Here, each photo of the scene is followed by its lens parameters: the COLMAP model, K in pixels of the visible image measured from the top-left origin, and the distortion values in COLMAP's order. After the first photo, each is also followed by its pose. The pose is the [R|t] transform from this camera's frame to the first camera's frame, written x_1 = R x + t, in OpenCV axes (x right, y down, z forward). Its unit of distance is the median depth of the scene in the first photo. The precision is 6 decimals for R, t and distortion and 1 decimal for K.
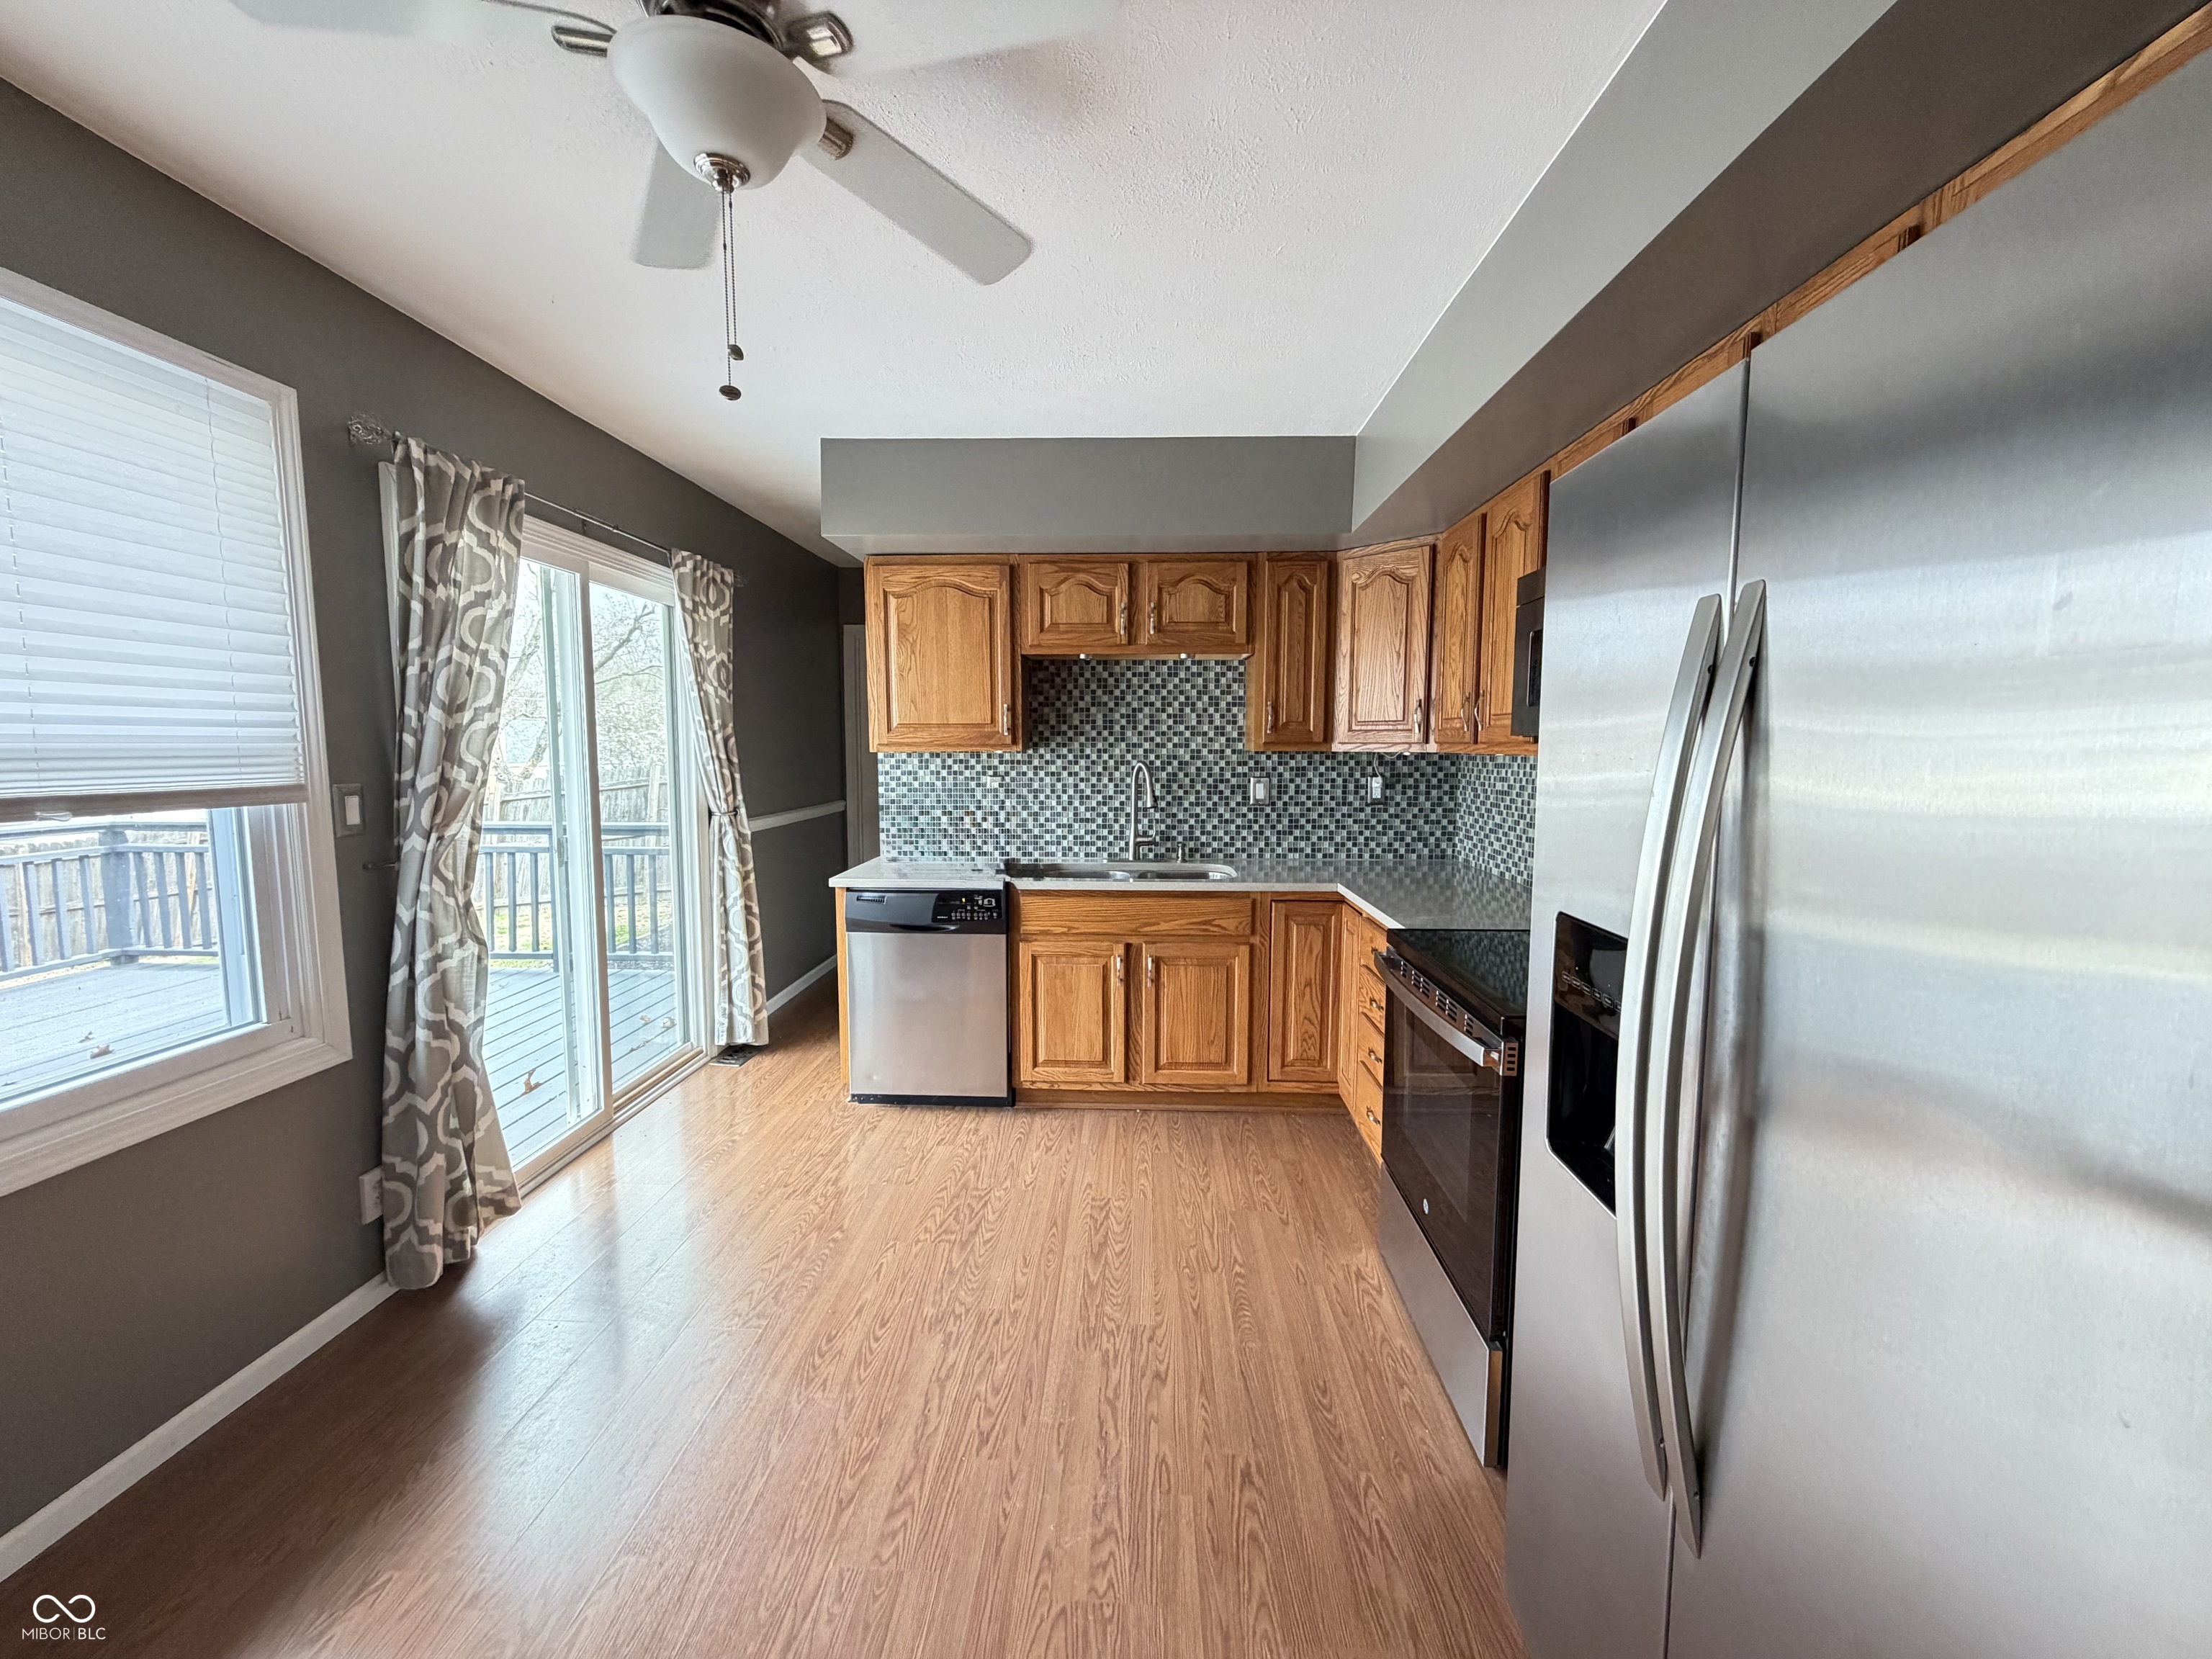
lens RADIAL K [[880.2, 0, 1099.4], [0, 880.2, 832.2], [0, 0, 1]] dist [-0.000083, 0.000031]
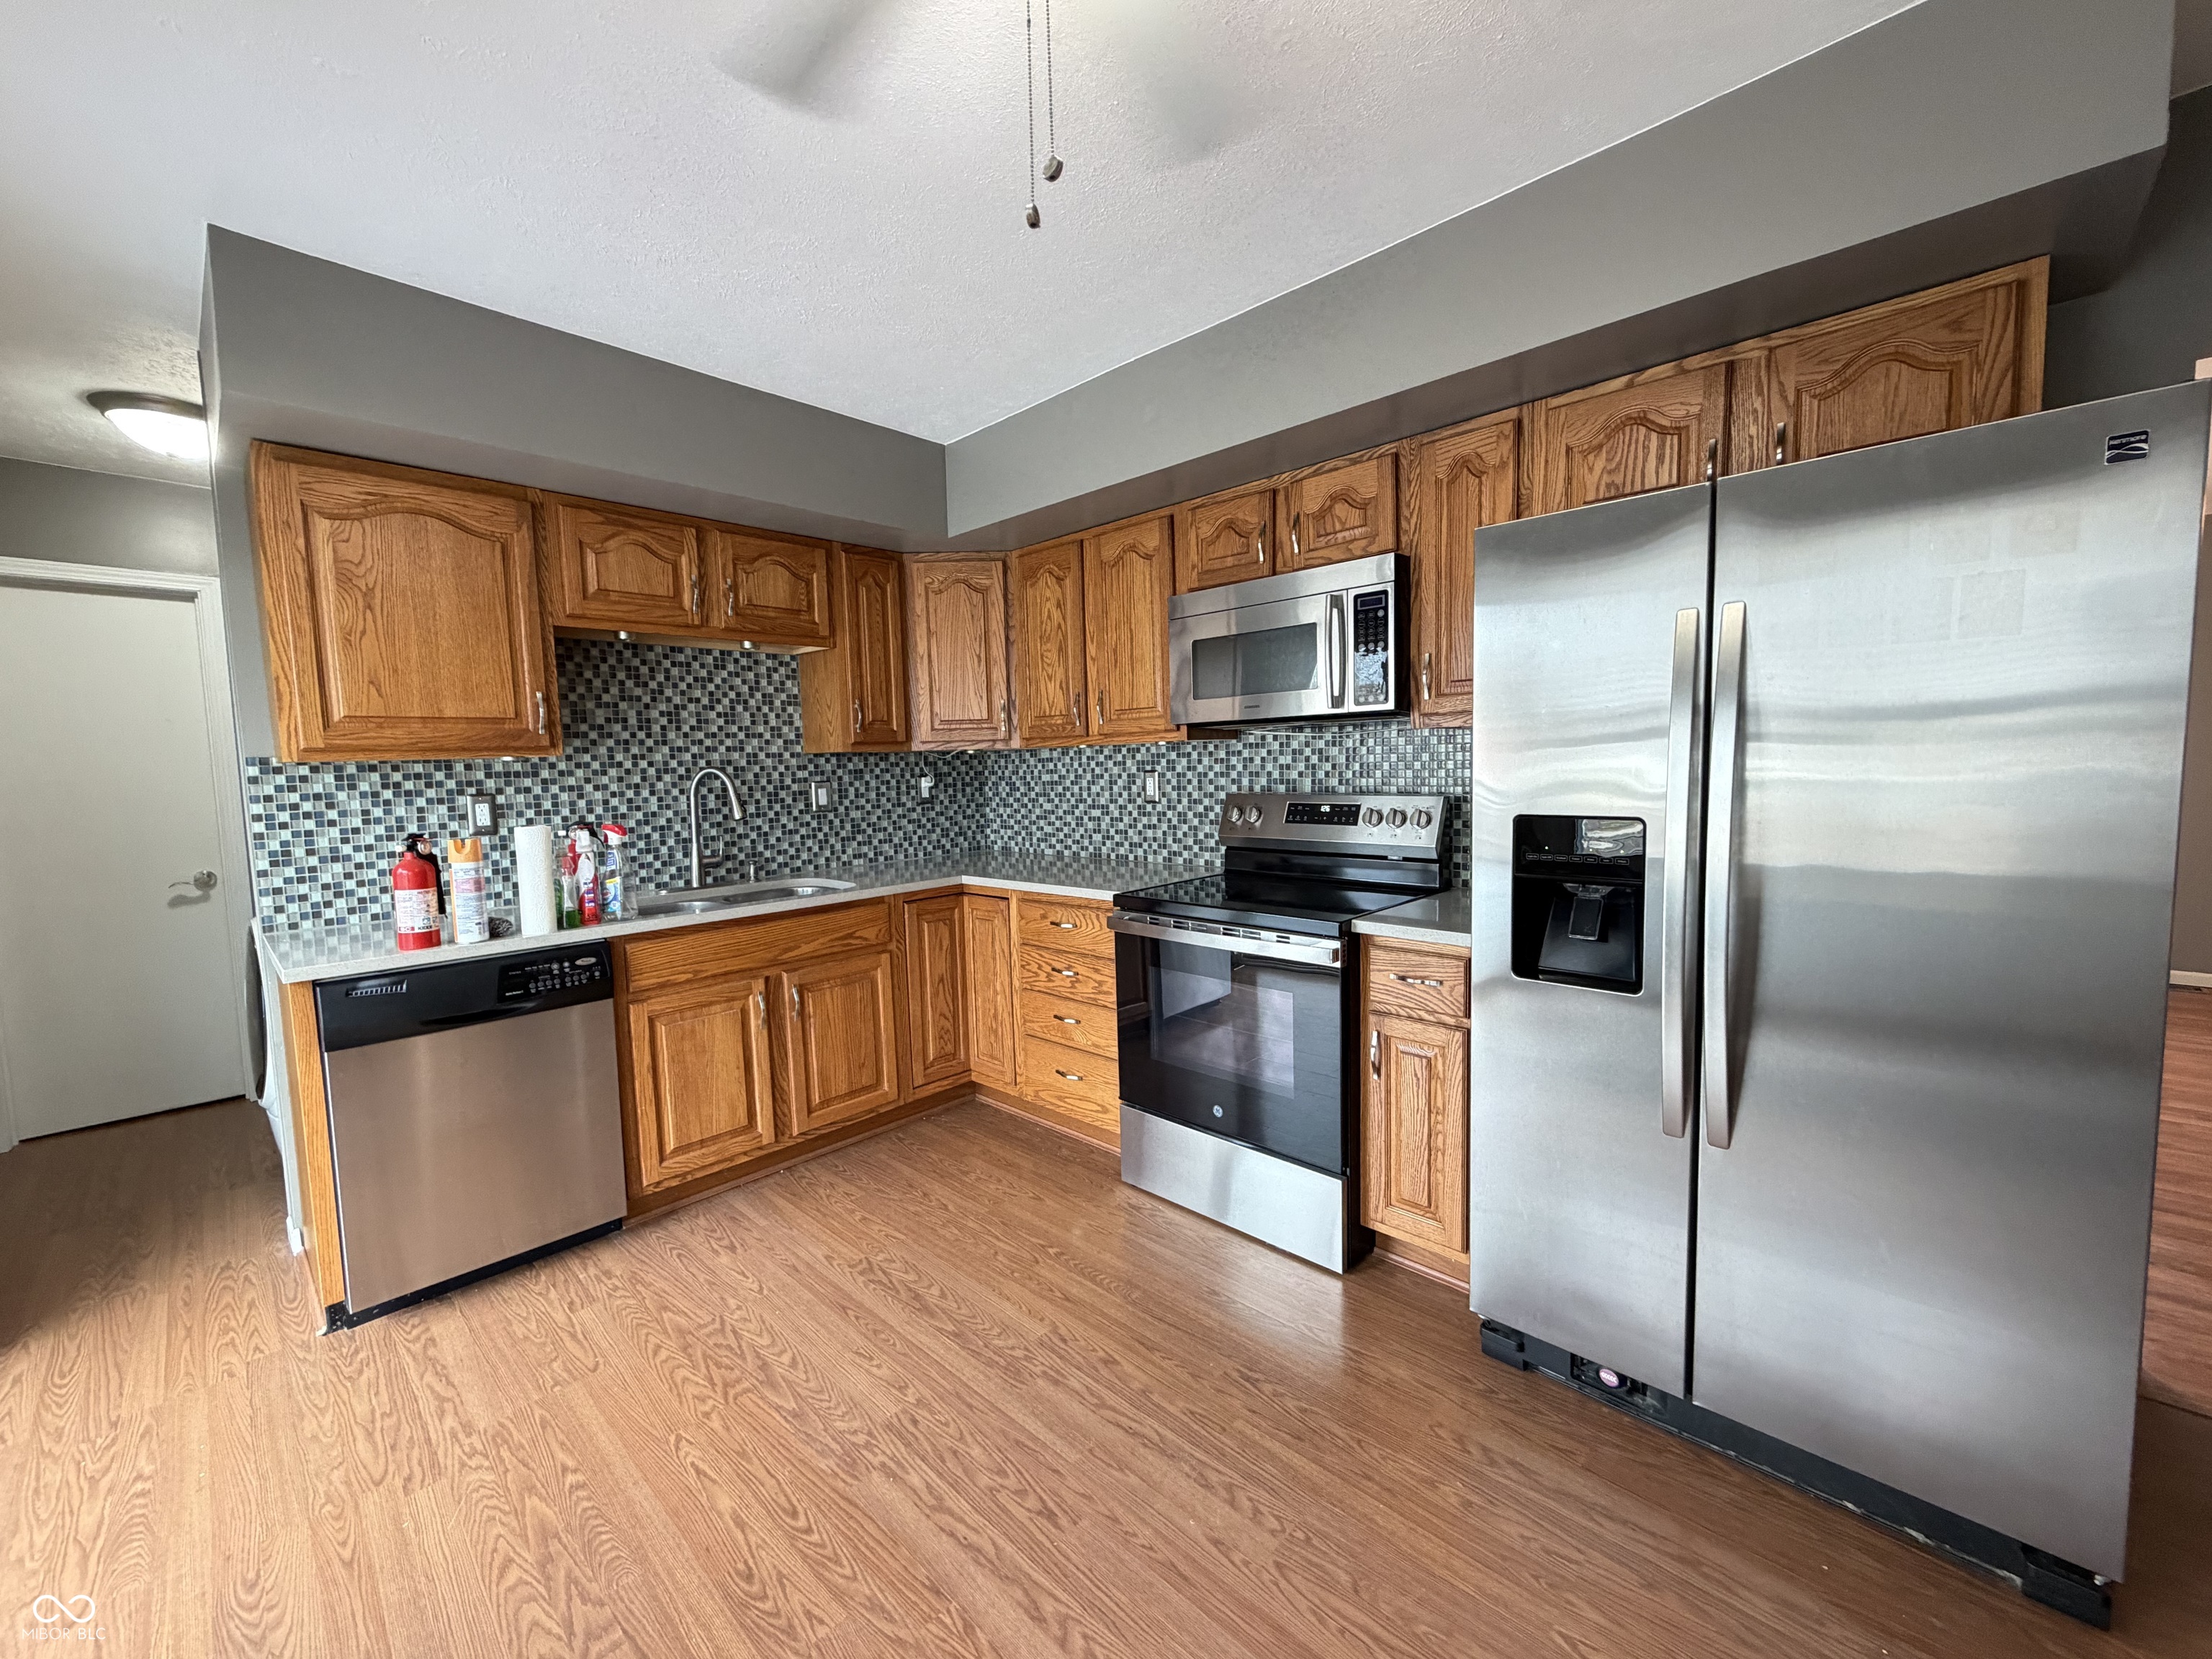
lens RADIAL K [[880.2, 0, 1099.4], [0, 880.2, 832.2], [0, 0, 1]] dist [-0.000083, 0.000031]
pose [[0.662109, -0.081109, 0.745005, -0.323886], [0.103500, 0.994496, 0.016288, 0.006172], [-0.742226, 0.066323, 0.666860, 0.160748]]
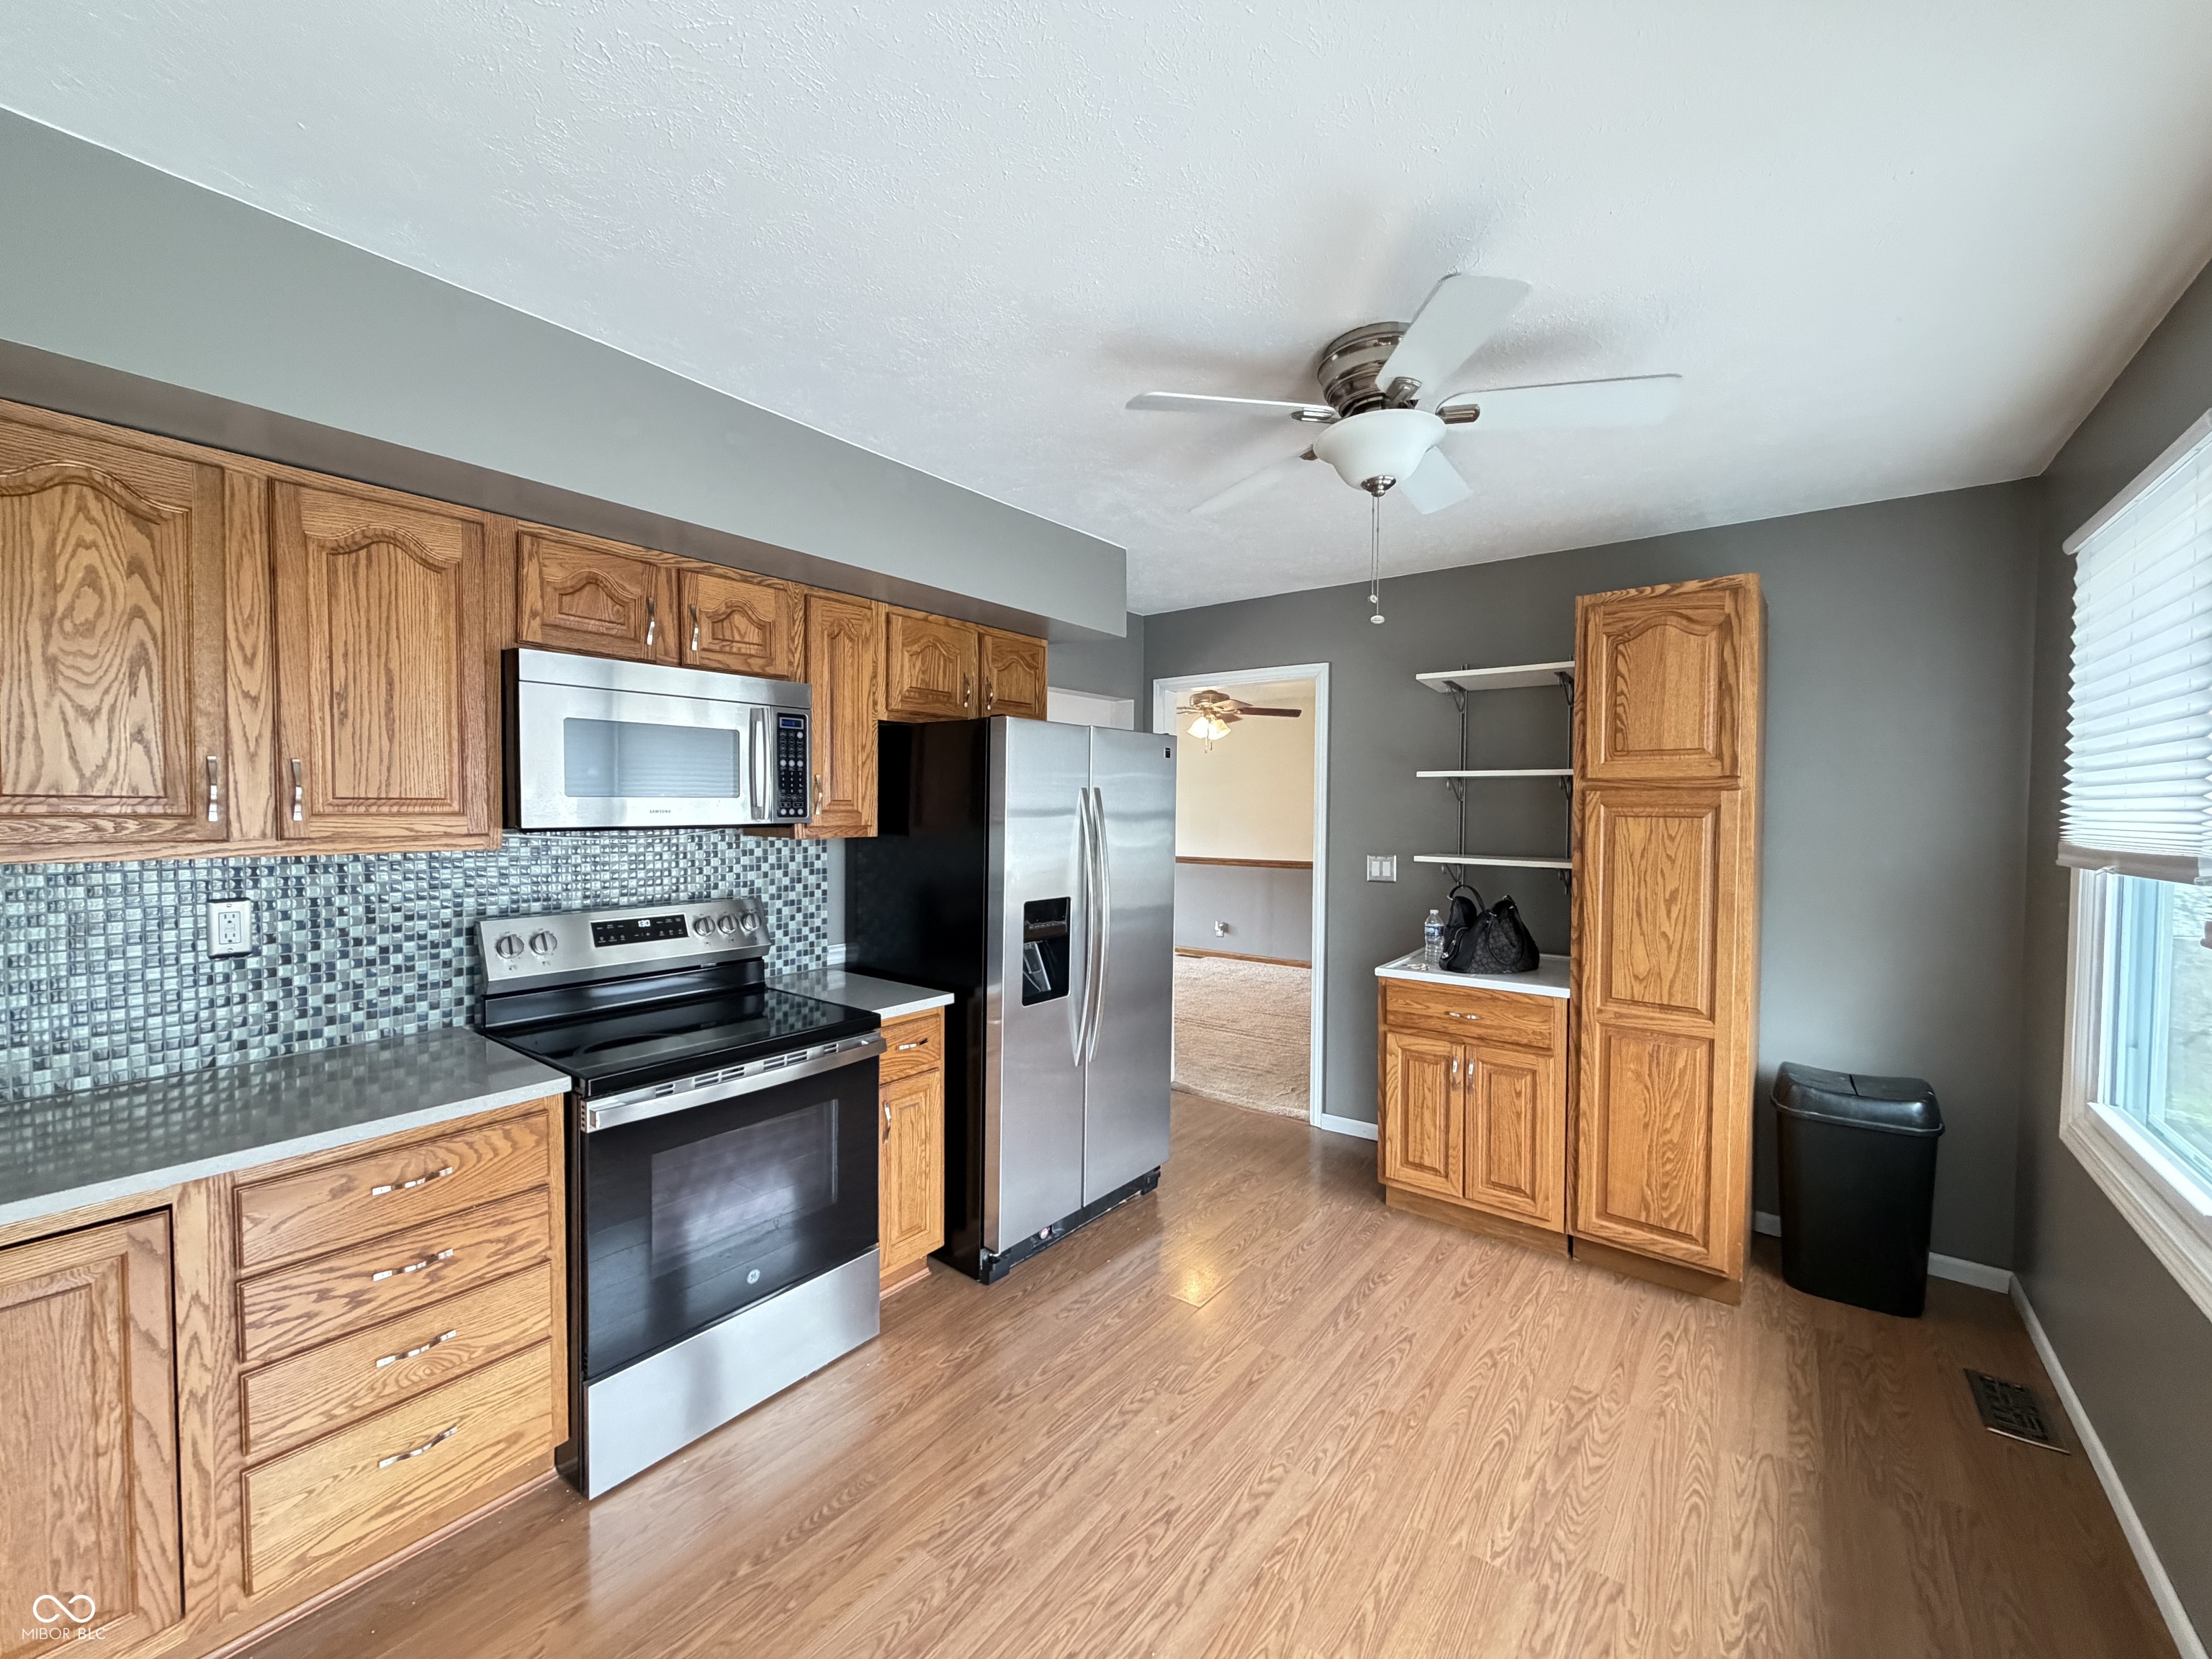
lens RADIAL K [[880.2, 0, 1099.4], [0, 880.2, 832.2], [0, 0, 1]] dist [-0.000083, 0.000031]
pose [[-0.817759, -0.026460, 0.574953, -0.300086], [0.048214, 0.992282, 0.114241, -0.108174], [-0.573538, 0.121142, -0.810172, 0.840913]]
